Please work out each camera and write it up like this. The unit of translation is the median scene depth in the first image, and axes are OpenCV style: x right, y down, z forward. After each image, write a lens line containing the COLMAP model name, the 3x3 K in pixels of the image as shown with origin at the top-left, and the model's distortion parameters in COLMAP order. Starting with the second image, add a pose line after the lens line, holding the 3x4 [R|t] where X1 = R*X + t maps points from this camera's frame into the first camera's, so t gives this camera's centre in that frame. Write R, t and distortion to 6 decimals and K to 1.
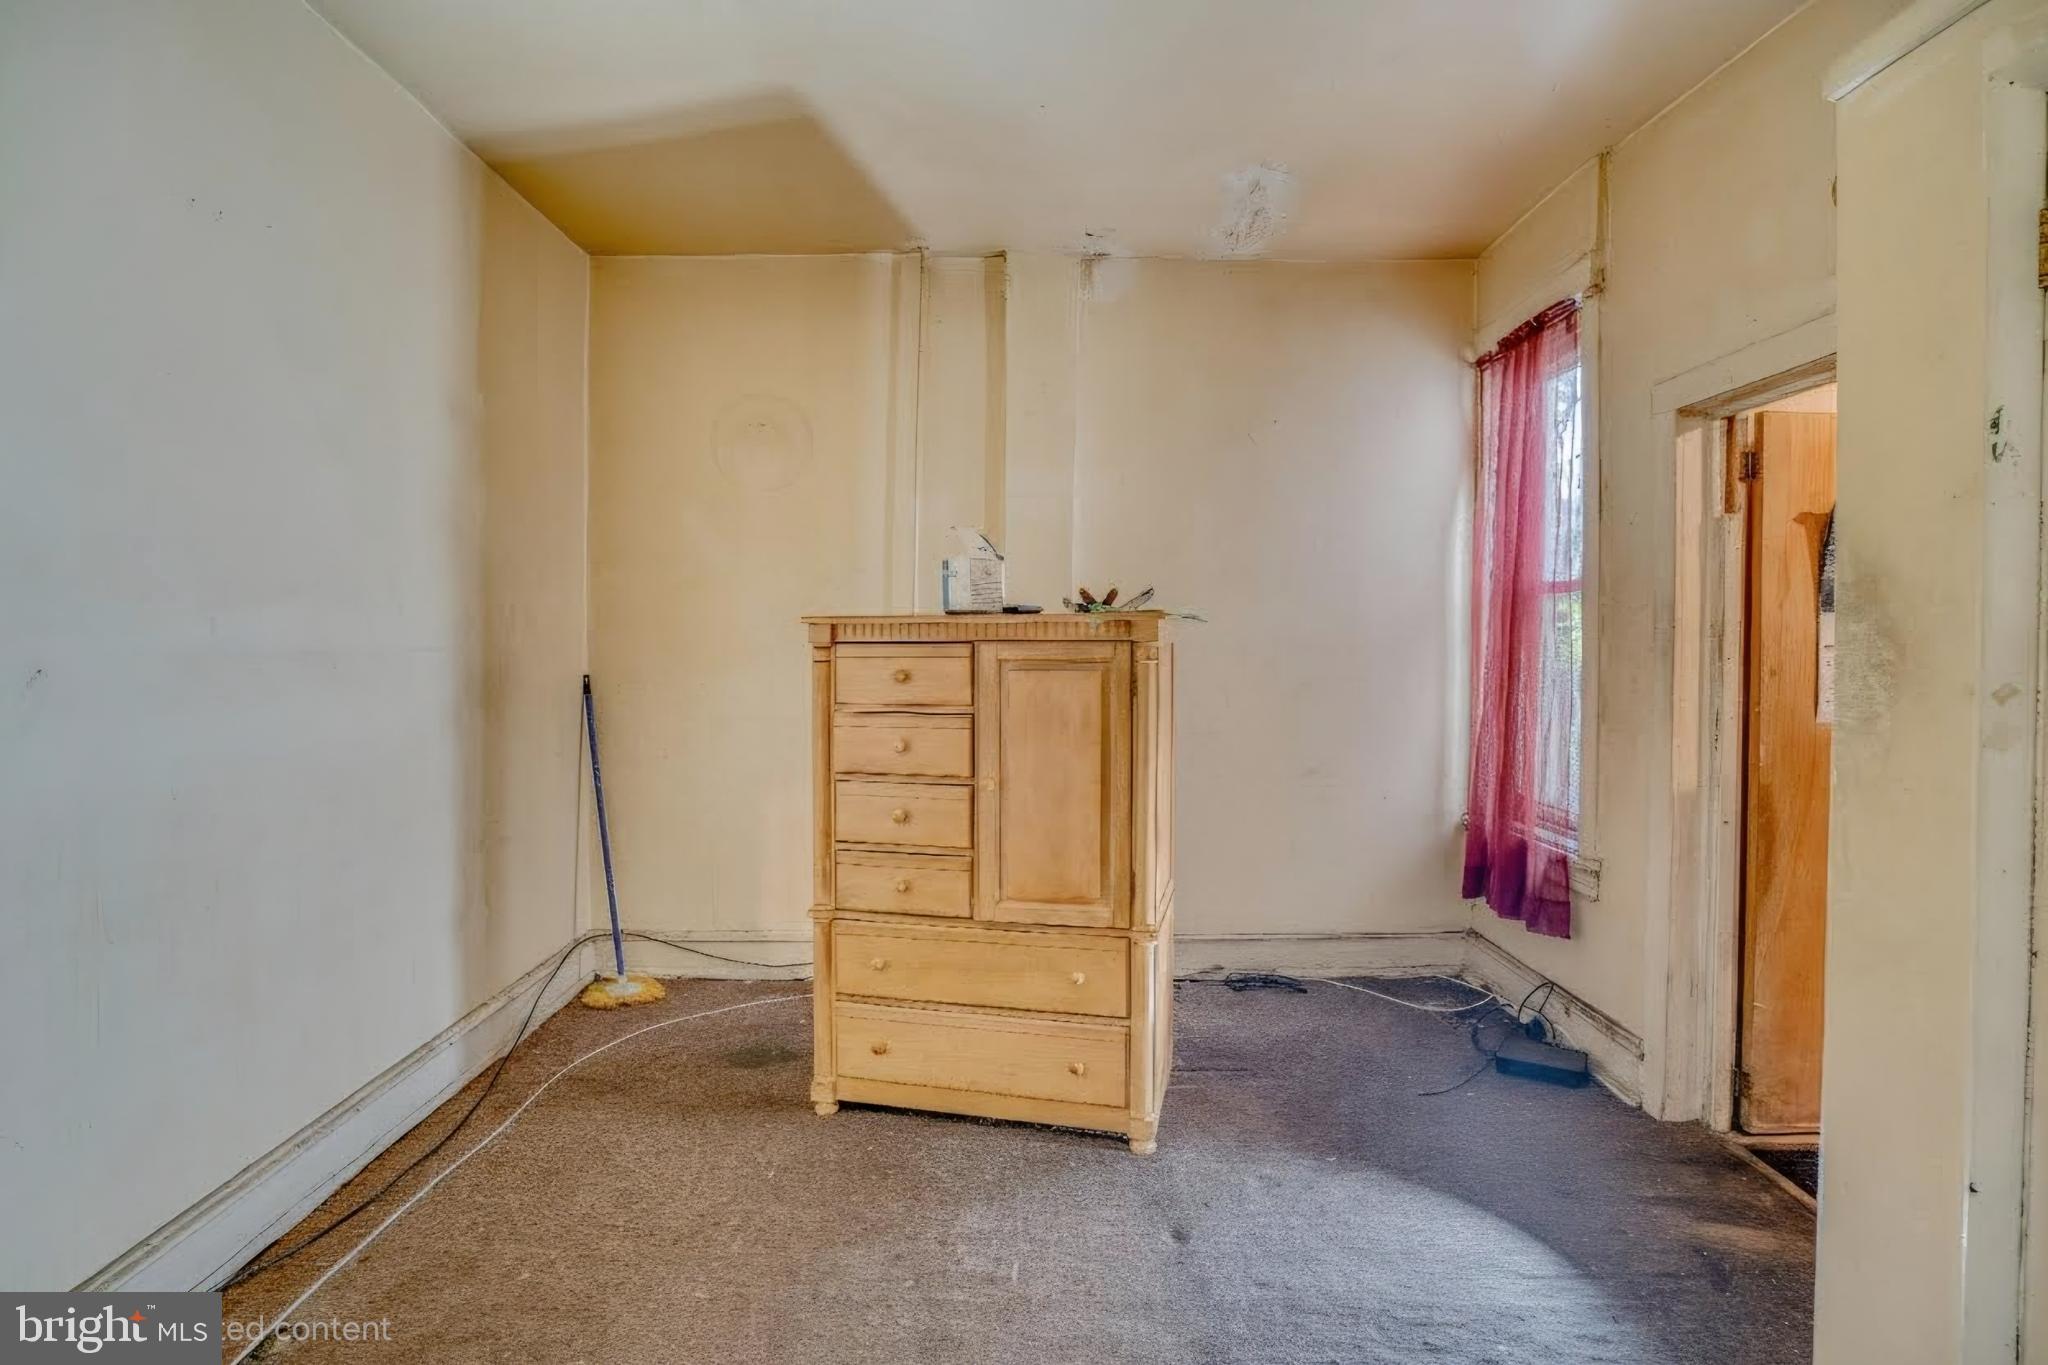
lens RADIAL K [[970.0, 0, 1016.5], [0, 970.0, 664.5], [0, 0, 1]] dist [-0.046632, 0.020706]
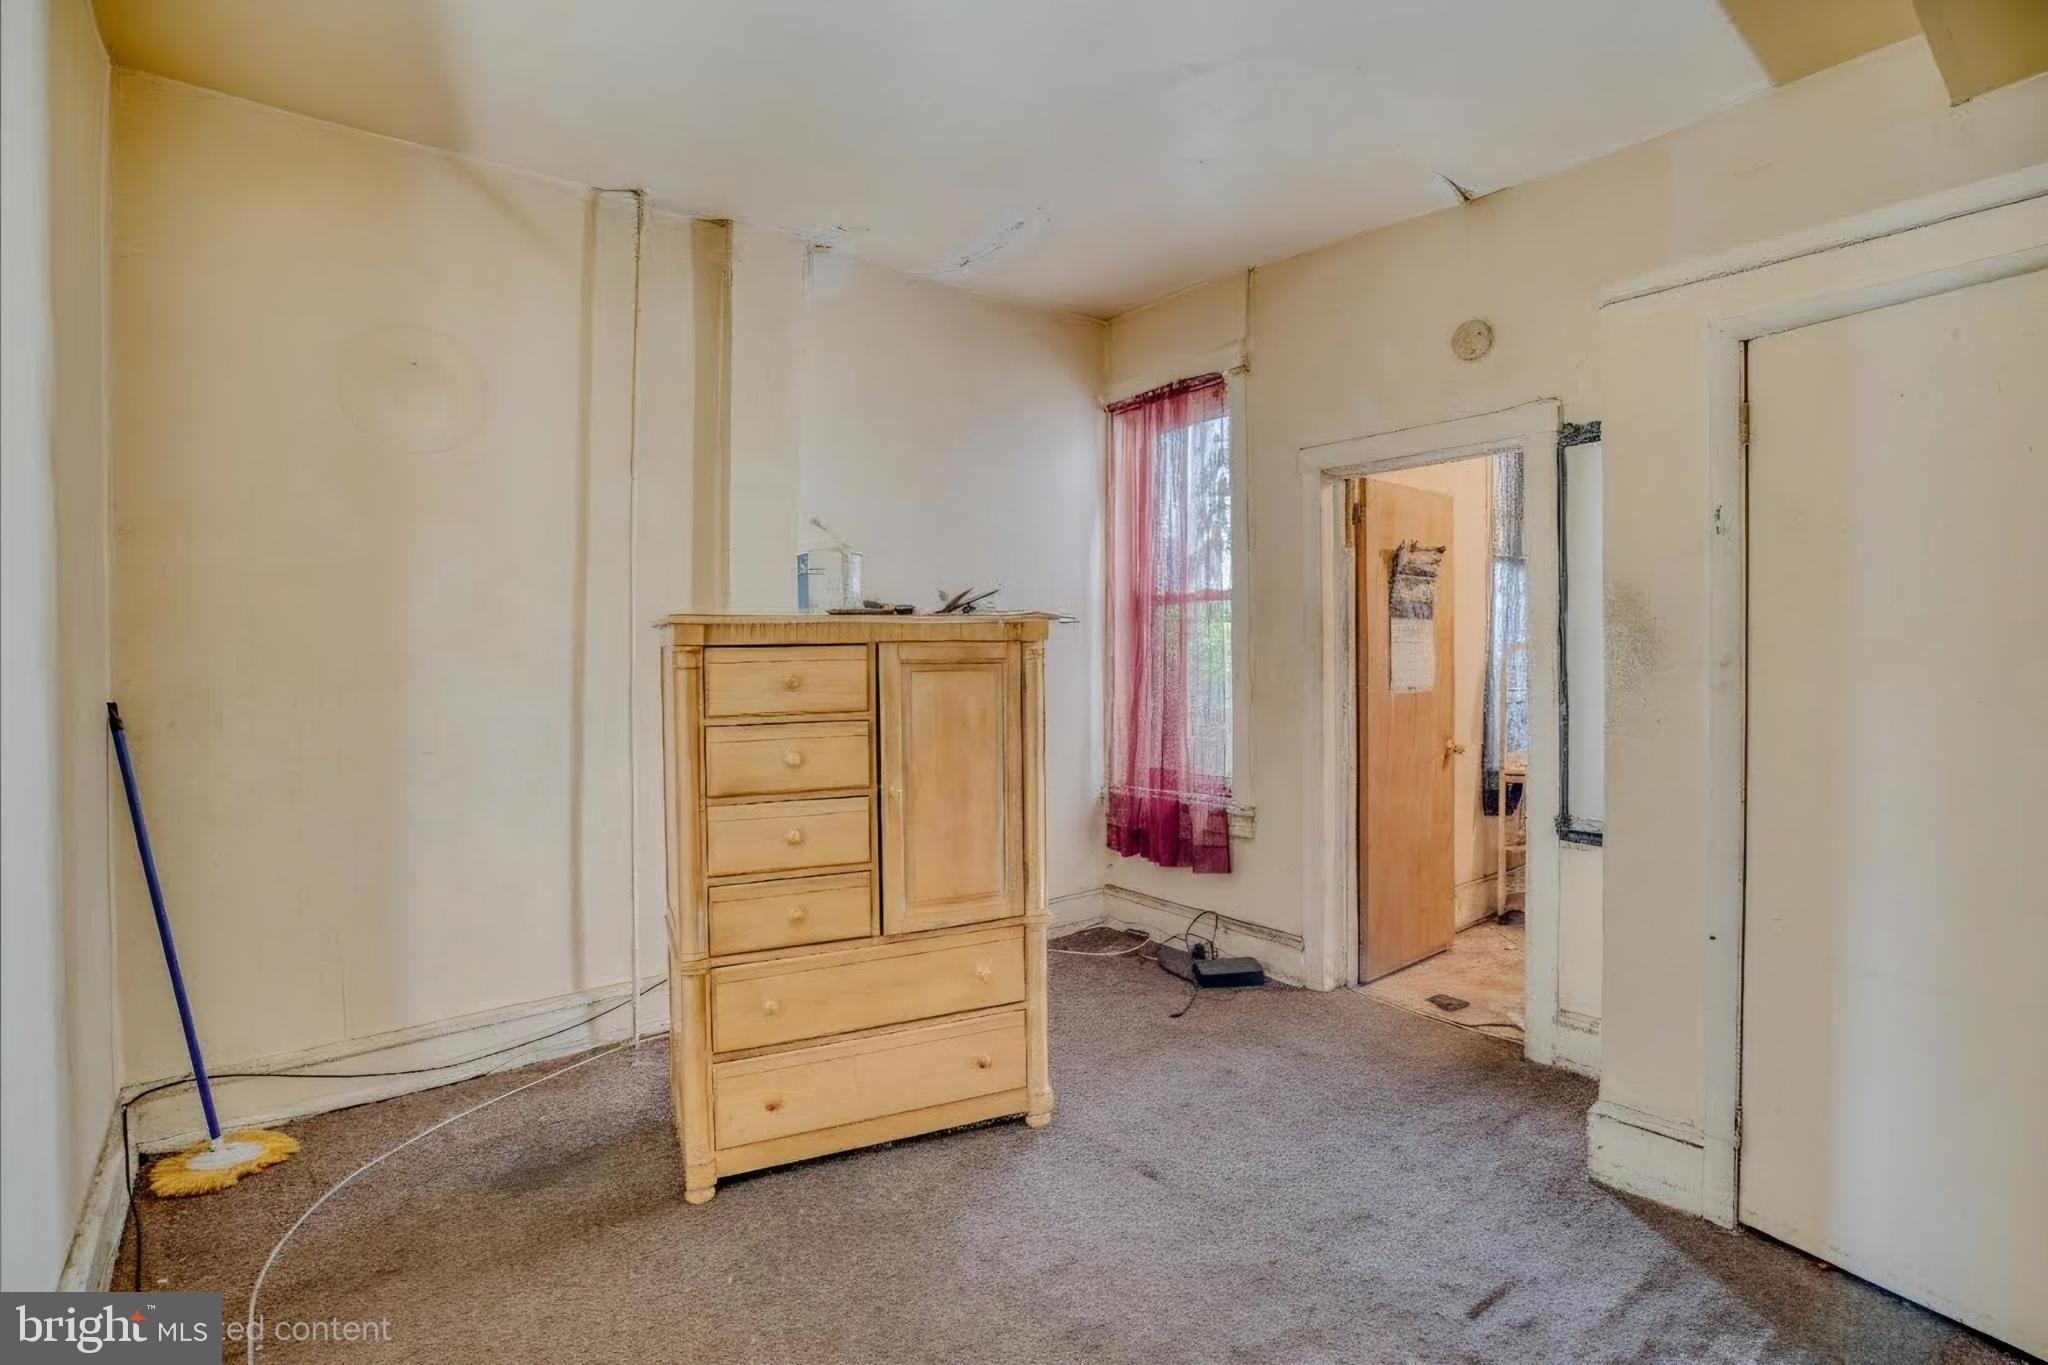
lens RADIAL K [[970.0, 0, 1016.5], [0, 970.0, 664.5], [0, 0, 1]] dist [-0.046632, 0.020706]
pose [[0.801645, -0.021125, 0.597427, -0.474878], [0.026829, 0.999640, -0.000652, 0.002192], [-0.597198, 0.016551, 0.801923, 0.149821]]
